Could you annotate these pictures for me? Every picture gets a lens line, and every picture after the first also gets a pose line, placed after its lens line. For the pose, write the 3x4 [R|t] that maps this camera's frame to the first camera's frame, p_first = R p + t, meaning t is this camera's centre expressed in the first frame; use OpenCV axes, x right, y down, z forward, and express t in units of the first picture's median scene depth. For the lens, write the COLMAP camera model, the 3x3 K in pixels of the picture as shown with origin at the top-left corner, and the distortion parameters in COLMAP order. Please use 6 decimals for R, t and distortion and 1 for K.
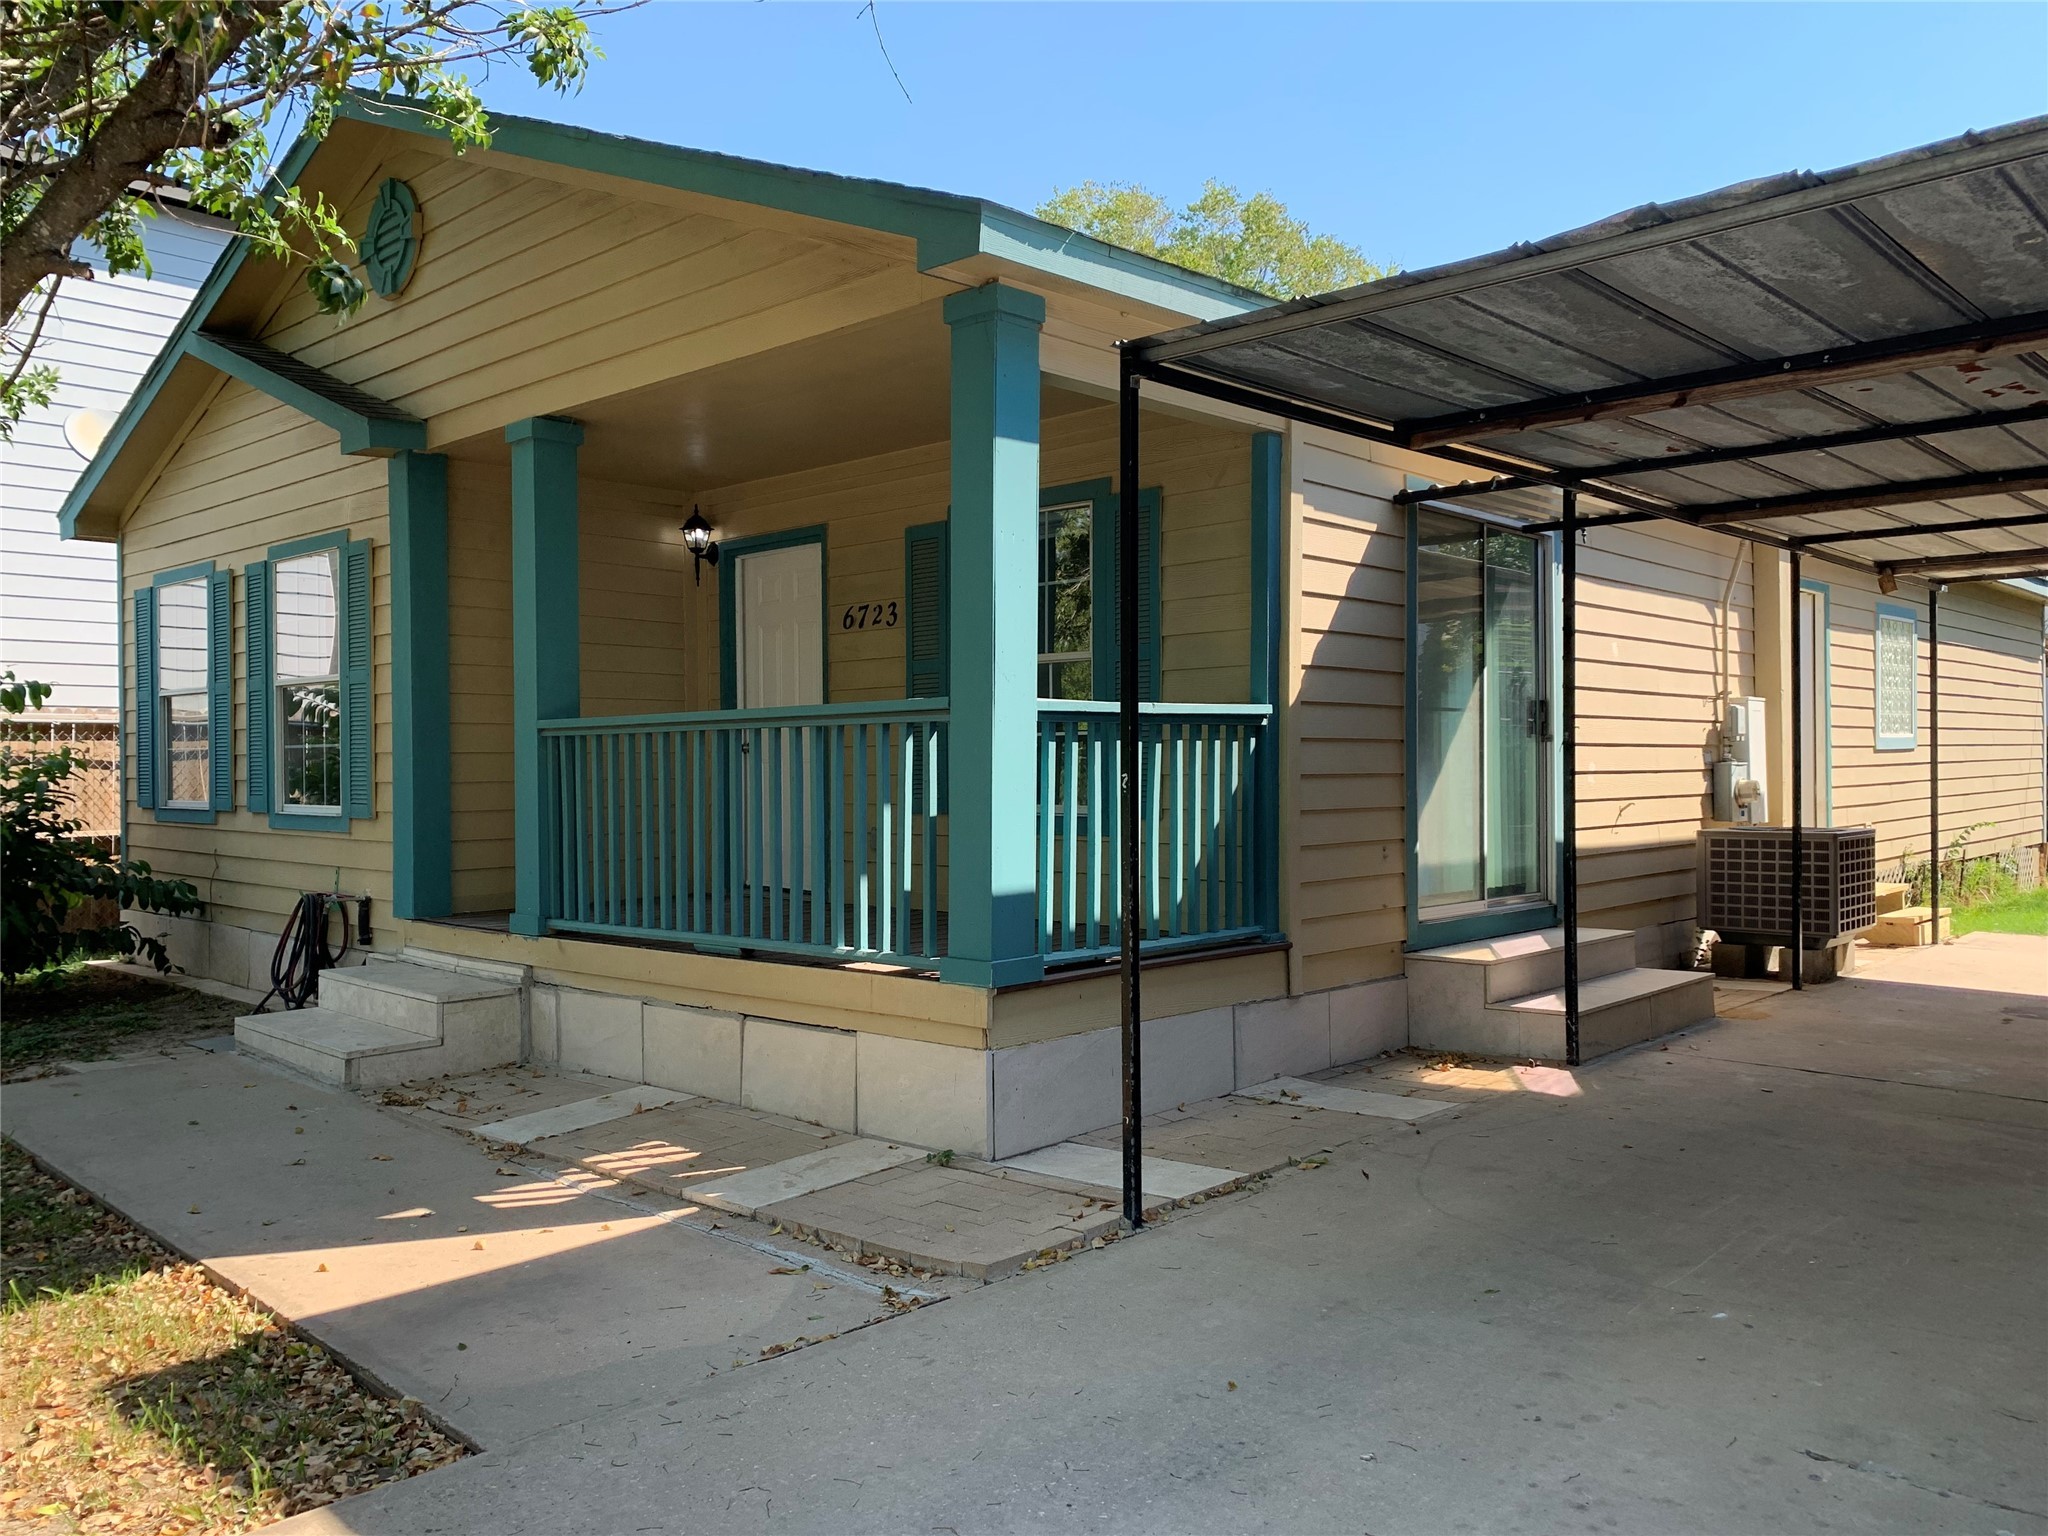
lens RADIAL K [[1571.5, 0, 1013.2], [0, 1571.5, 771.8], [0, 0, 1]] dist [0.031925, -0.027209]
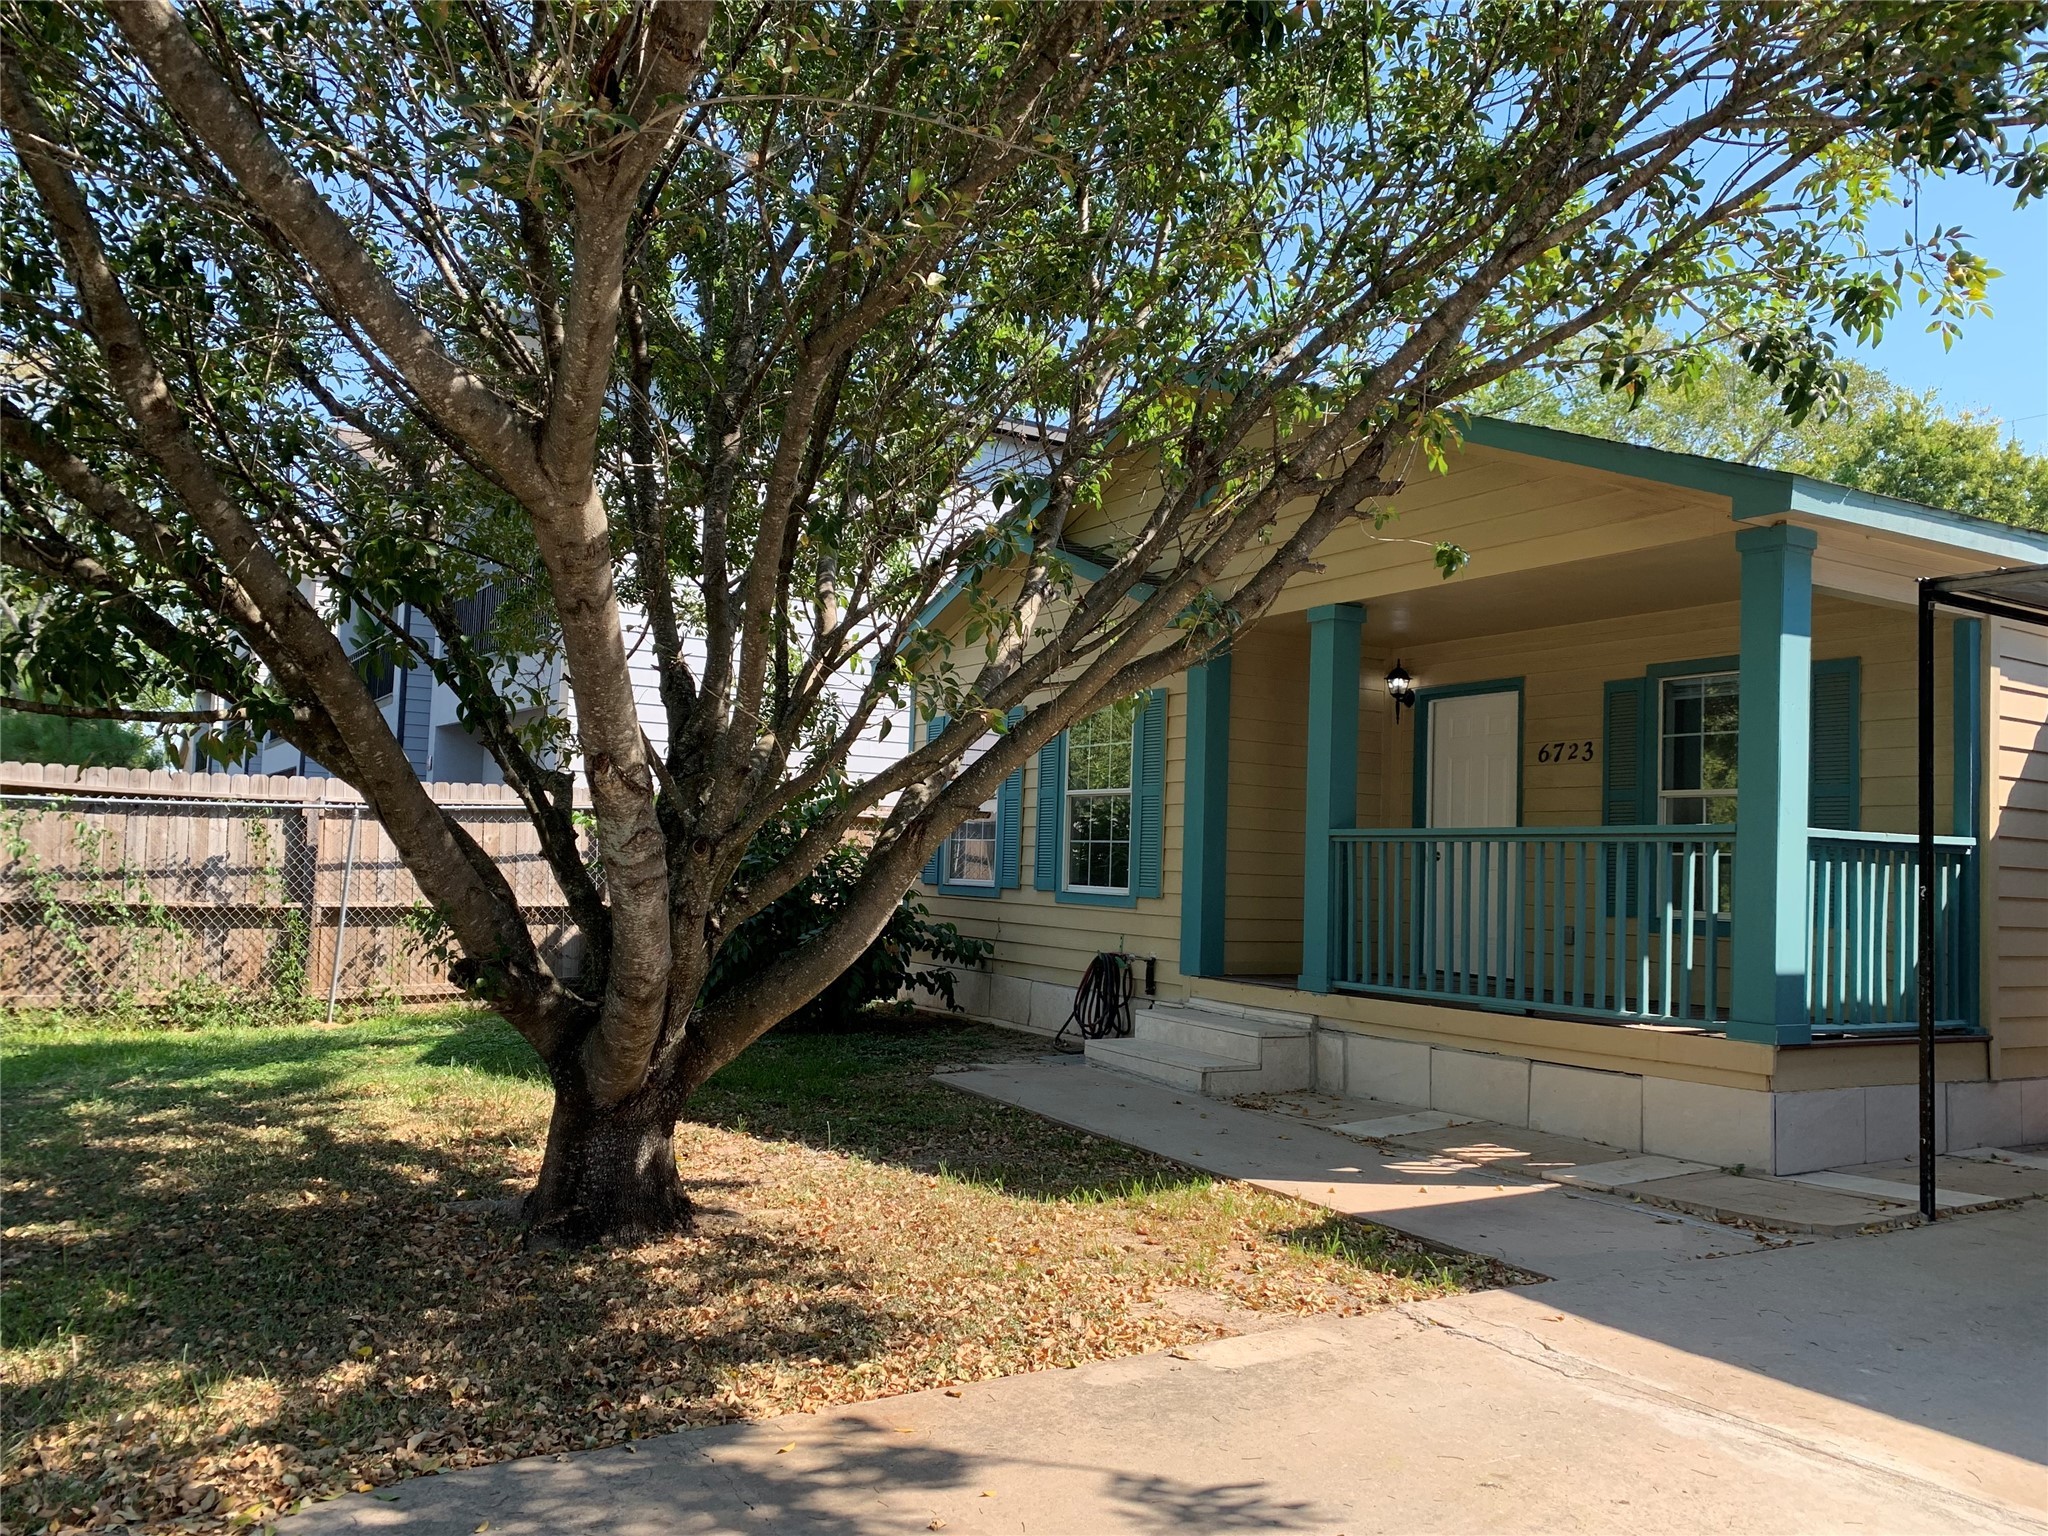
lens RADIAL K [[1583.3, 0, 981.2], [0, 1583.3, 761.9], [0, 0, 1]] dist [-0.006147, -0.000572]
pose [[0.961234, 0.023684, -0.274715, -0.254496], [-0.044462, 0.996580, -0.069657, 0.019082], [0.272125, 0.079171, 0.958999, -0.414565]]
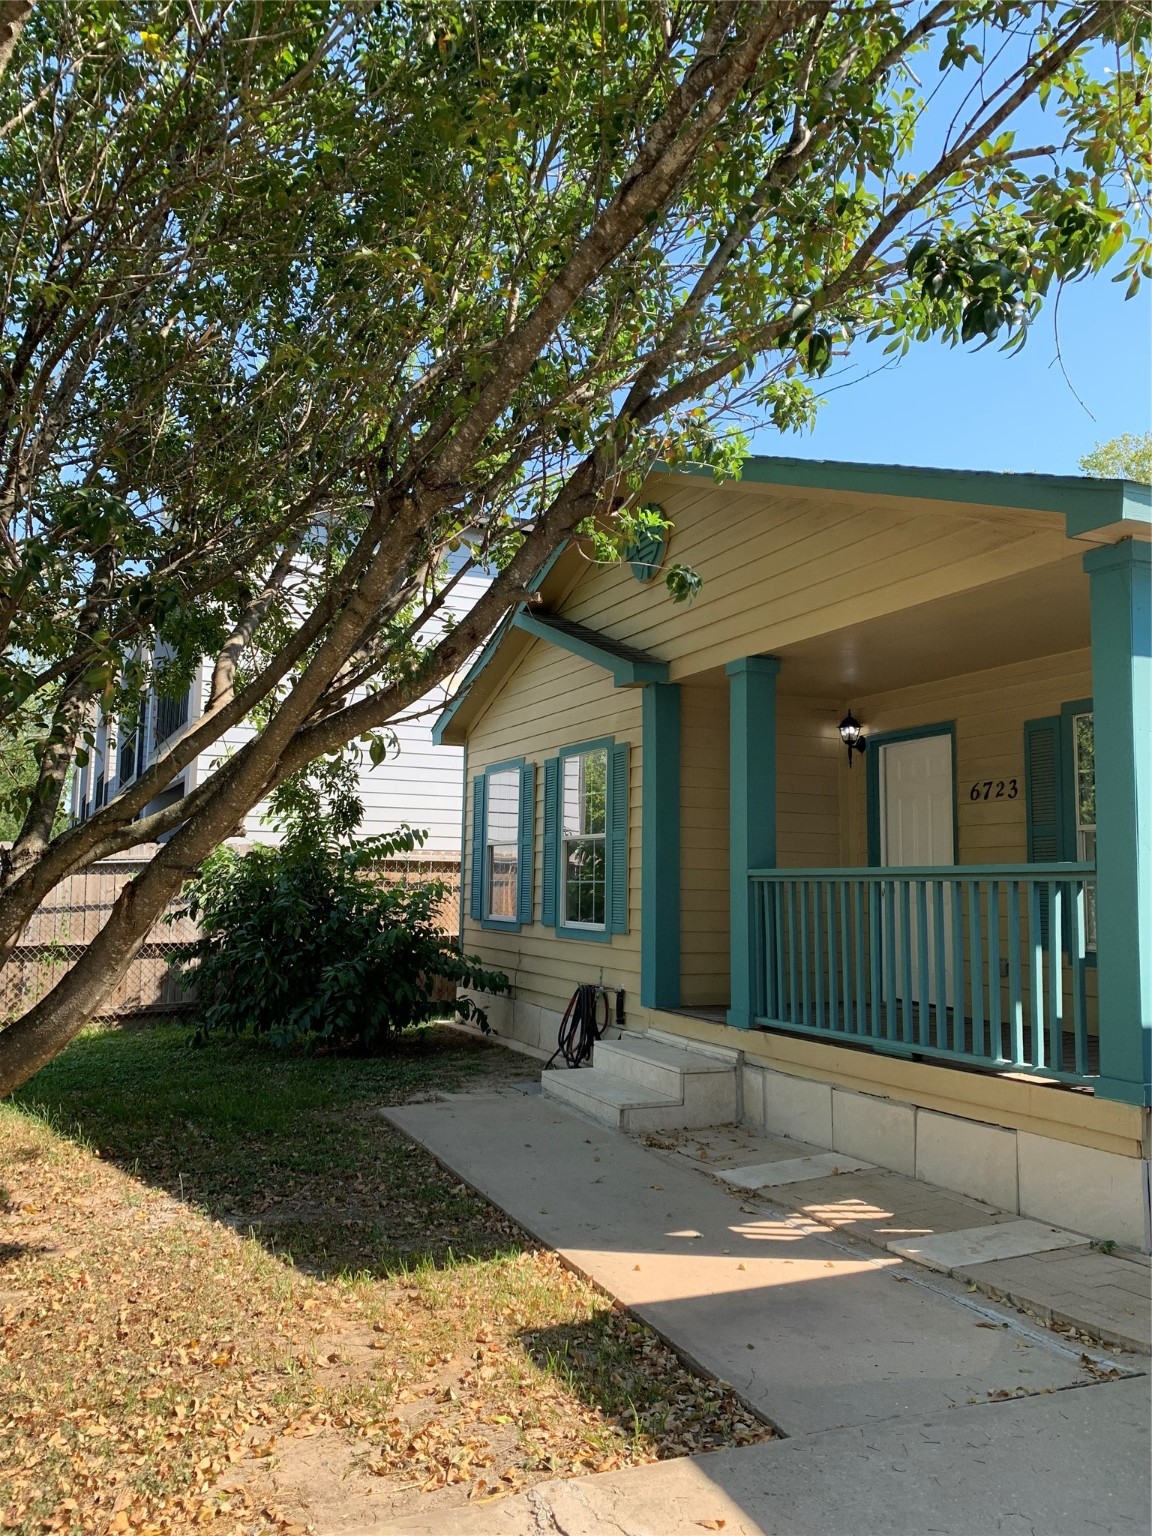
lens RADIAL K [[1179.5, 0, 567.4], [0, 1179.5, 749.1], [0, 0, 1]] dist [0.002160, 0.000102]
pose [[0.925424, -0.020069, -0.378401, -0.064017], [-0.027235, 0.992491, -0.119244, -0.011881], [0.377952, 0.120657, 0.917929, -0.029473]]
